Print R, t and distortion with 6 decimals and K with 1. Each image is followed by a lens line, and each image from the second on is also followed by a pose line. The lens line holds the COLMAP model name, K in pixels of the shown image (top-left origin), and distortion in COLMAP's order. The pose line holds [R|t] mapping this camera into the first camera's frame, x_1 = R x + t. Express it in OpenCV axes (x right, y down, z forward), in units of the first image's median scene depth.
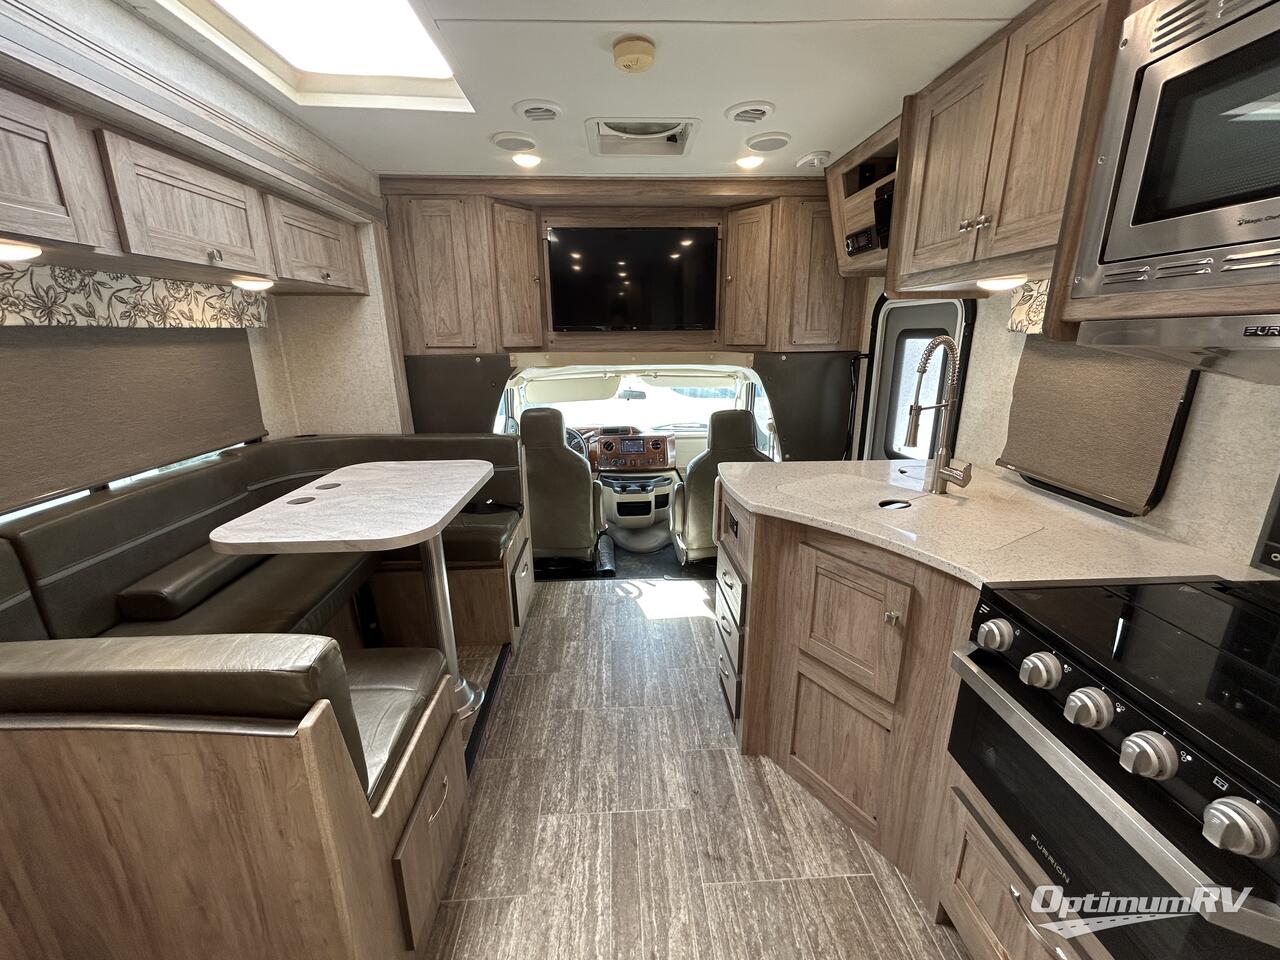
lens RADIAL K [[516.0, 0, 640.2], [0, 516.0, 478.3], [0, 0, 1]] dist [-0.000930, 0.000261]
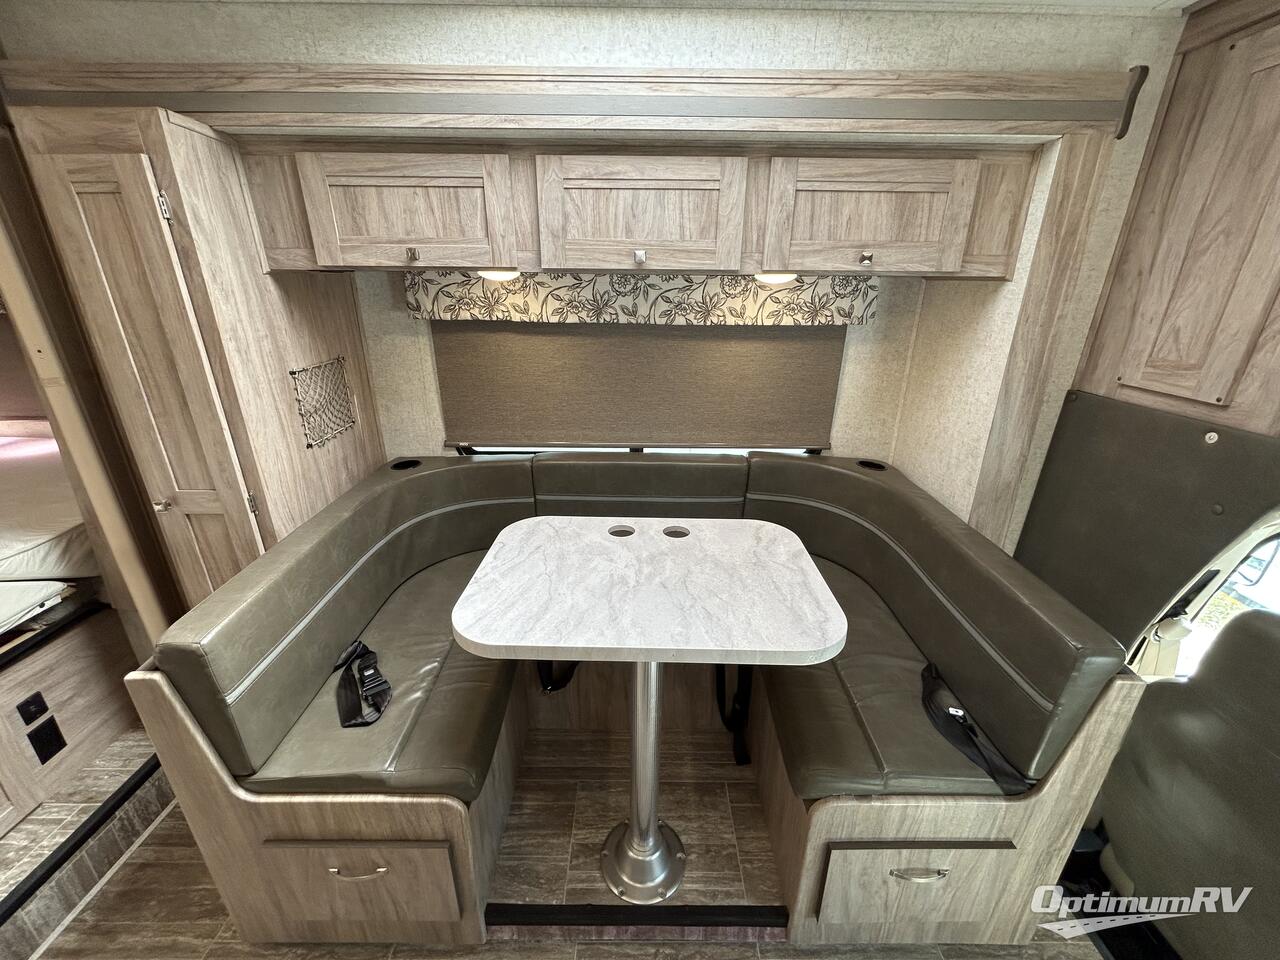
lens RADIAL K [[516.0, 0, 640.2], [0, 516.0, 478.3], [0, 0, 1]] dist [-0.000930, 0.000261]
pose [[-0.047736, 0.362133, -0.930903, 0.158300], [-0.282877, 0.888910, 0.360304, -0.396609], [0.957967, 0.280531, 0.060006, 1.010541]]
